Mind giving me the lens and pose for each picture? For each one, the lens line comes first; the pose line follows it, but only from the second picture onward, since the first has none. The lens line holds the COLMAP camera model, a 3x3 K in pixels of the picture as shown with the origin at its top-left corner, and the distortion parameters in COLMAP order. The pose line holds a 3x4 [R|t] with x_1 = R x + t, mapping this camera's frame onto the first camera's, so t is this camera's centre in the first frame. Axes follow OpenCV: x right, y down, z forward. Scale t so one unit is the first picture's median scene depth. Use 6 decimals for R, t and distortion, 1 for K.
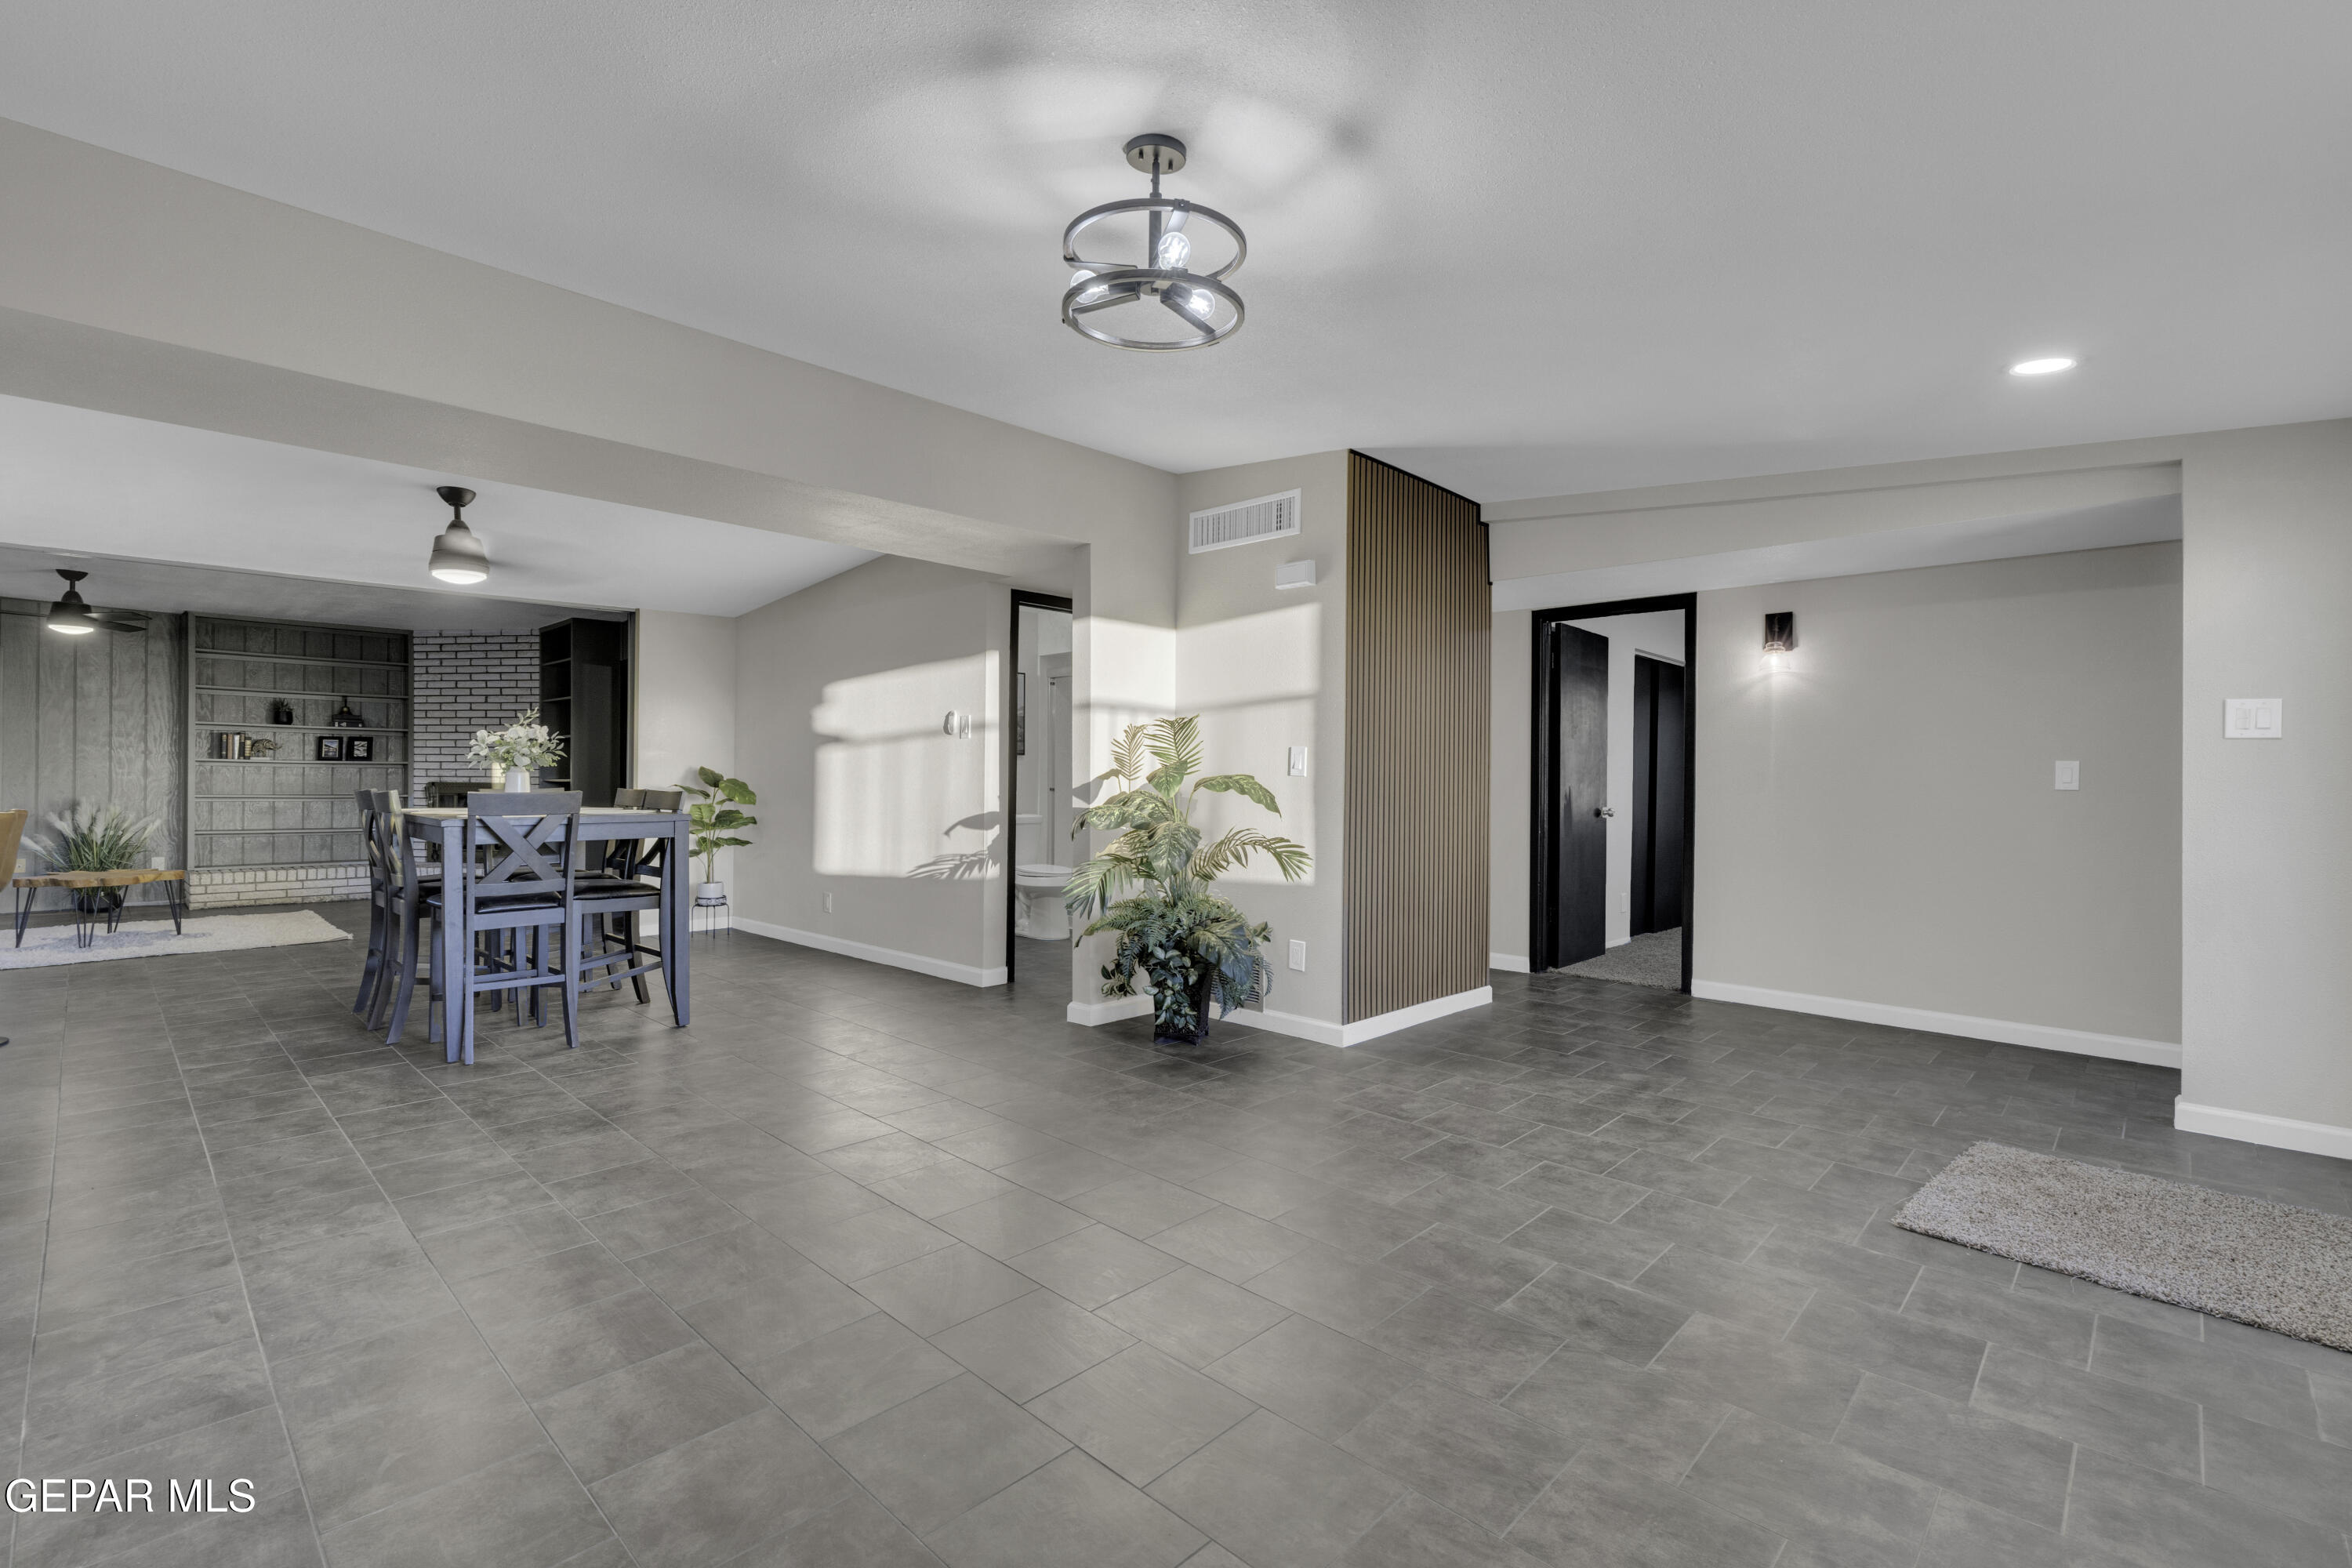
lens RADIAL K [[1049.3, 0, 1173.7], [0, 1049.3, 781.6], [0, 0, 1]] dist [-0.008648, 0.002732]
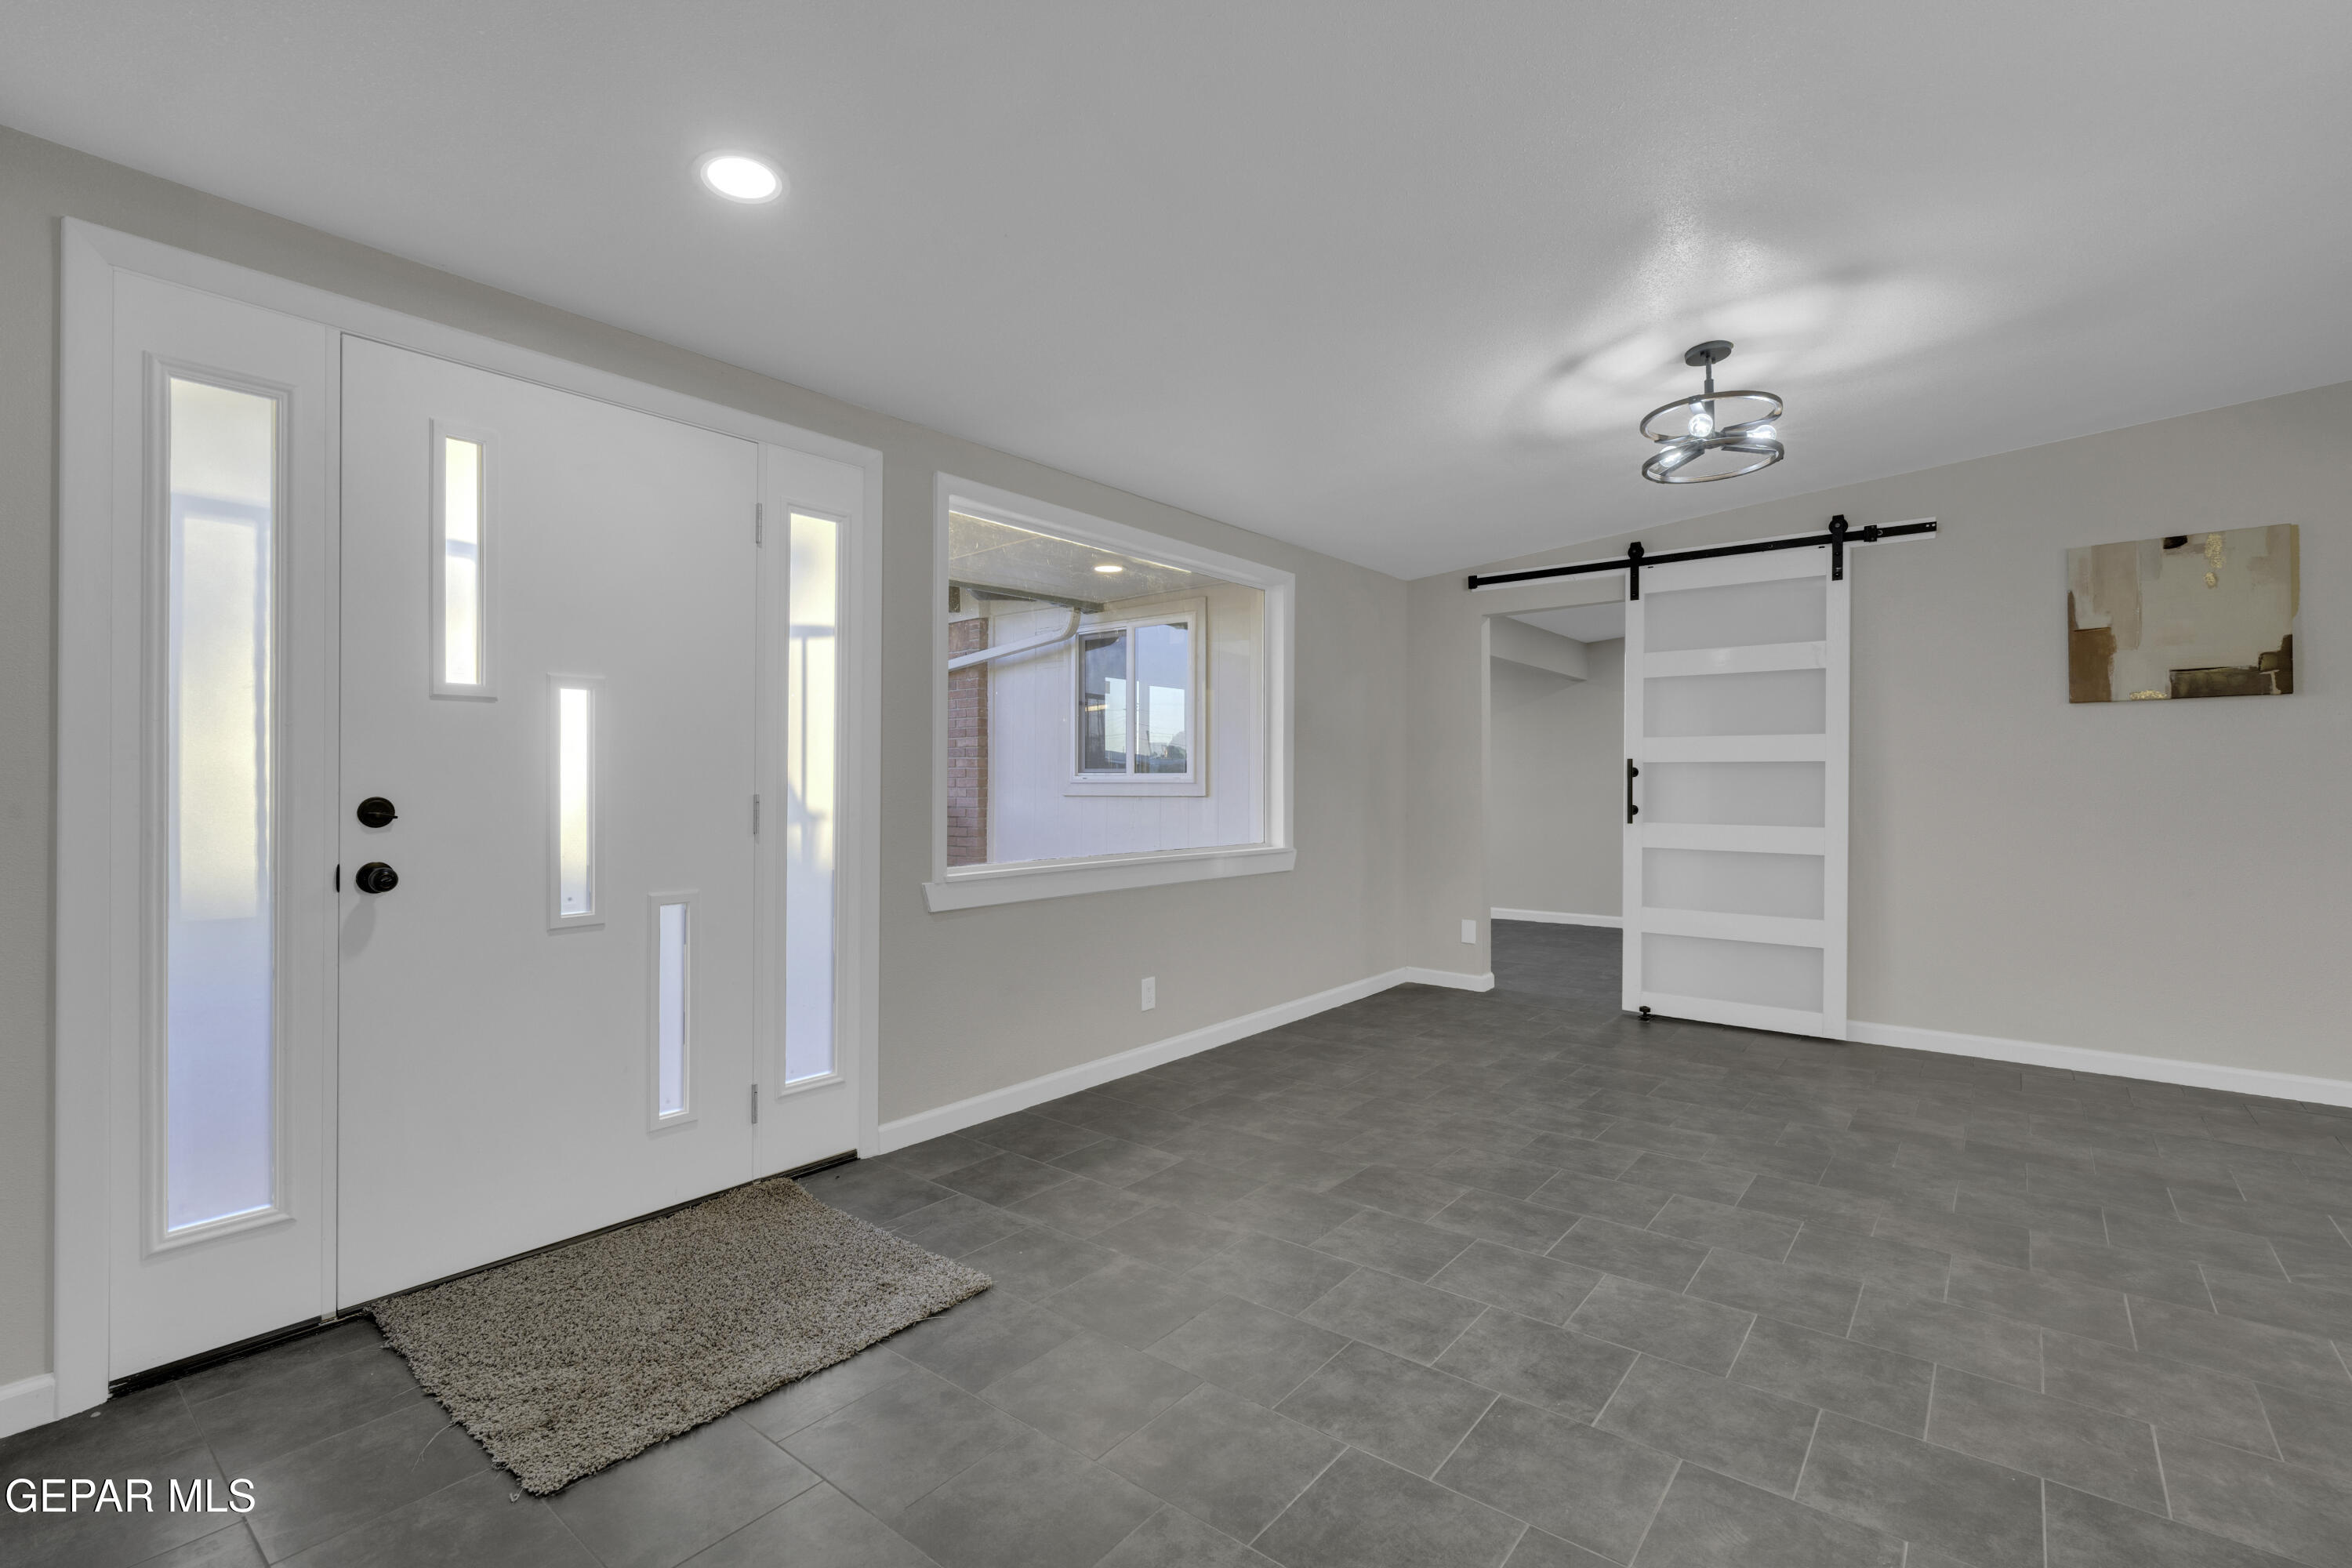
lens RADIAL K [[1049.3, 0, 1173.1], [0, 1049.3, 774.4], [0, 0, 1]] dist [-0.008648, 0.002732]
pose [[-0.996333, -0.013297, -0.084521, 0.552628], [-0.013217, 0.999912, -0.001501, -0.004703], [0.084533, -0.000378, -0.996421, 1.574529]]
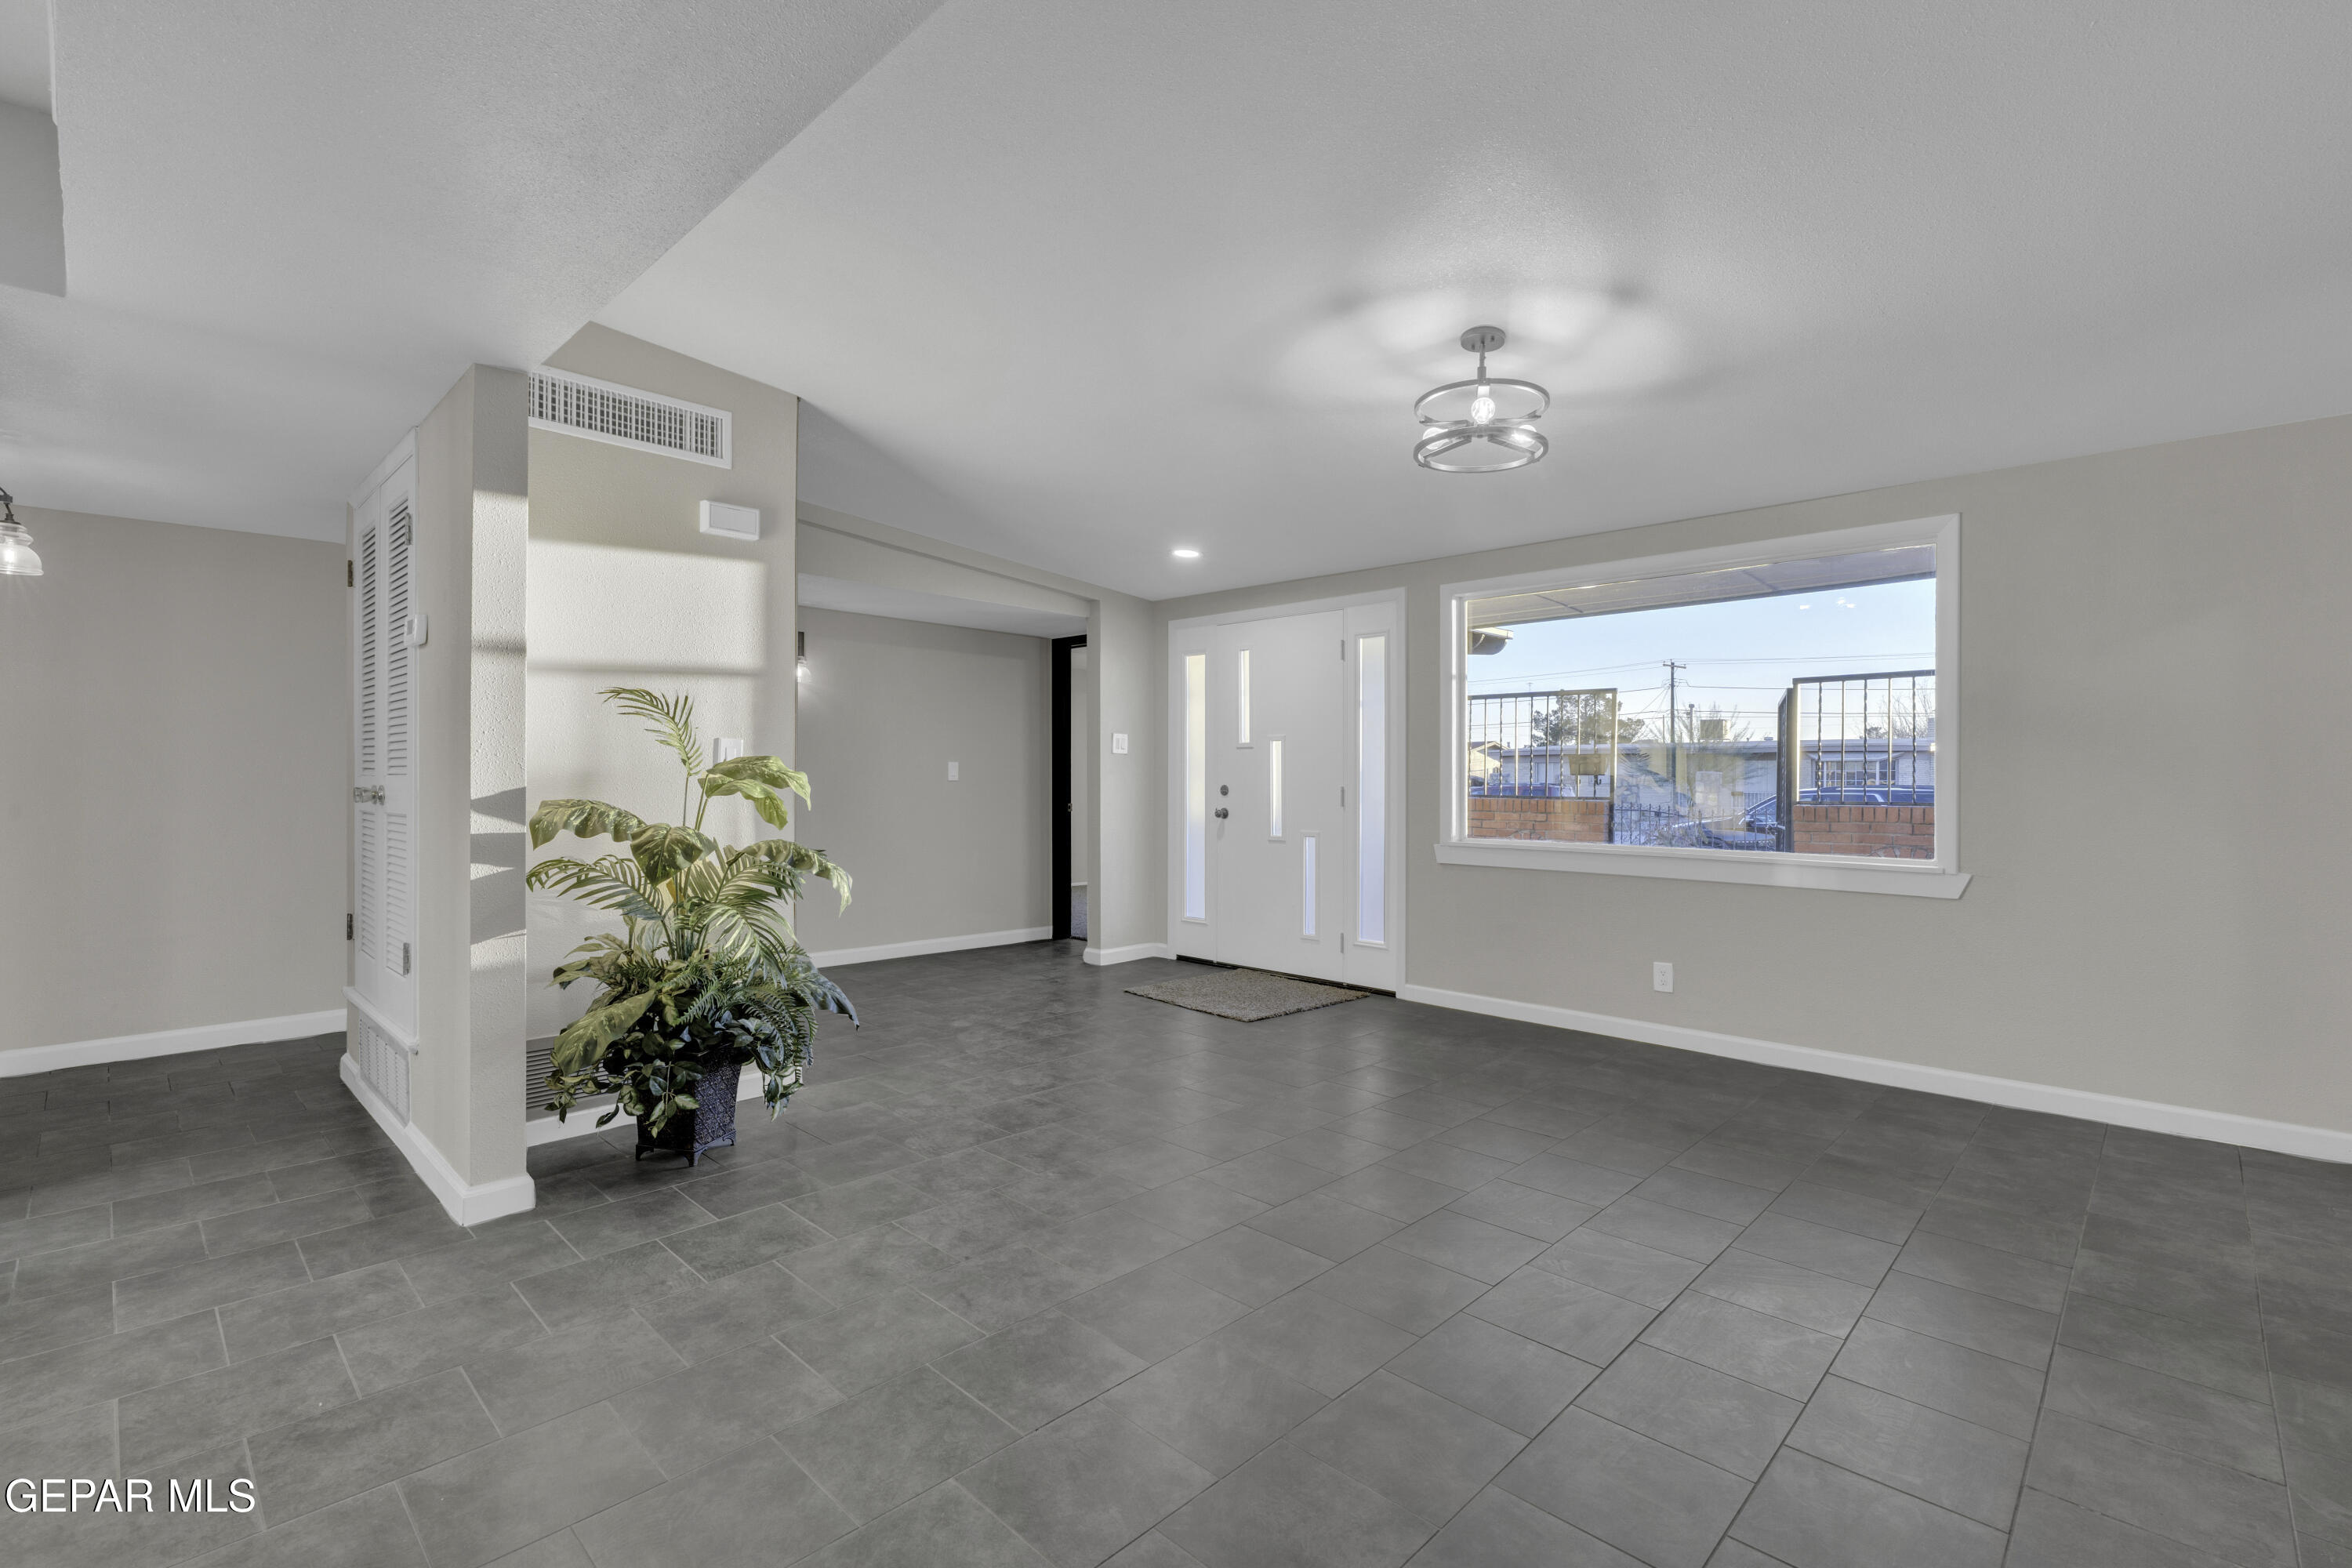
lens RADIAL K [[1049.3, 0, 1173.2], [0, 1049.3, 774.0], [0, 0, 1]] dist [-0.008648, 0.002732]
pose [[0.004928, -0.006096, 0.999969, -0.946530], [-0.002438, 0.999978, 0.006108, -0.015865], [-0.999985, -0.002468, 0.004913, 0.931050]]
